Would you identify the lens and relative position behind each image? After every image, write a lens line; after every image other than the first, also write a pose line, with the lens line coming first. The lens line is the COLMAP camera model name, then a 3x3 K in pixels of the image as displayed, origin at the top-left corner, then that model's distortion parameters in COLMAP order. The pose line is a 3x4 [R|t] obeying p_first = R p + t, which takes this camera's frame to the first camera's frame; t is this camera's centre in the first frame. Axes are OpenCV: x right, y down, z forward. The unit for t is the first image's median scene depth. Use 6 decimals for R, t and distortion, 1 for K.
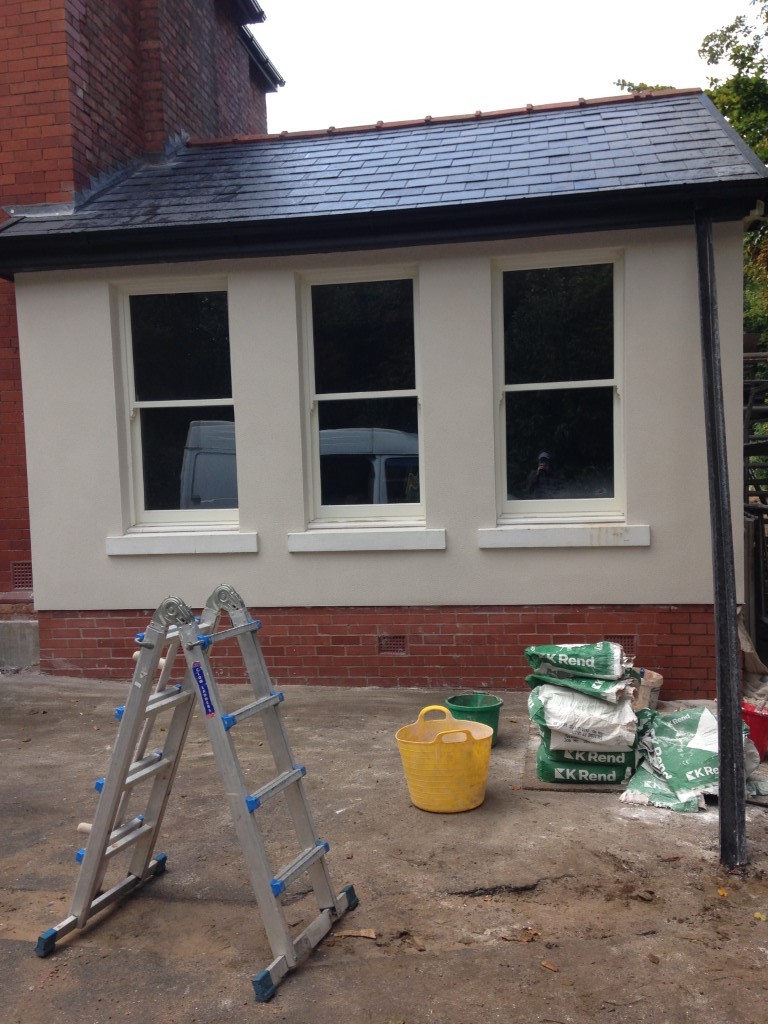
lens RADIAL K [[921.5, 0, 384.8], [0, 921.5, 514.4], [0, 0, 1]] dist [0.195417, -0.294665]
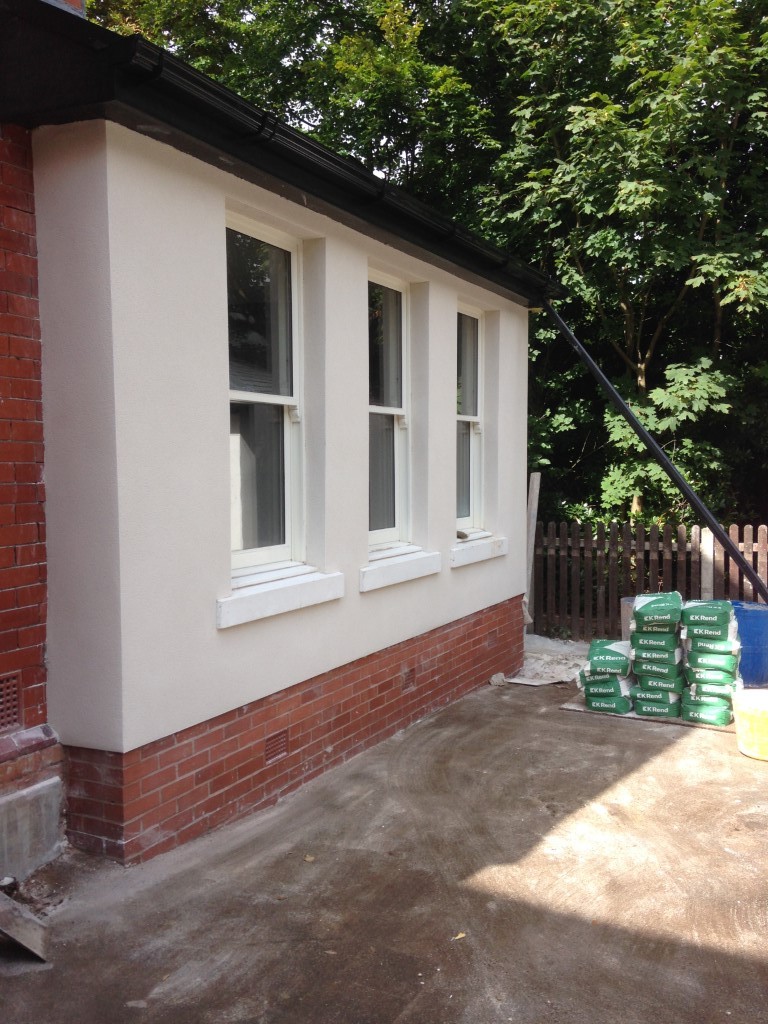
lens RADIAL K [[976.1, 0, 350.8], [0, 976.1, 512.7], [0, 0, 1]] dist [0.137667, -0.204122]
pose [[0.317190, -0.030895, 0.947859, -0.881997], [0.046125, 0.998789, 0.017120, -0.040092], [-0.947240, 0.038289, 0.318231, 0.709117]]
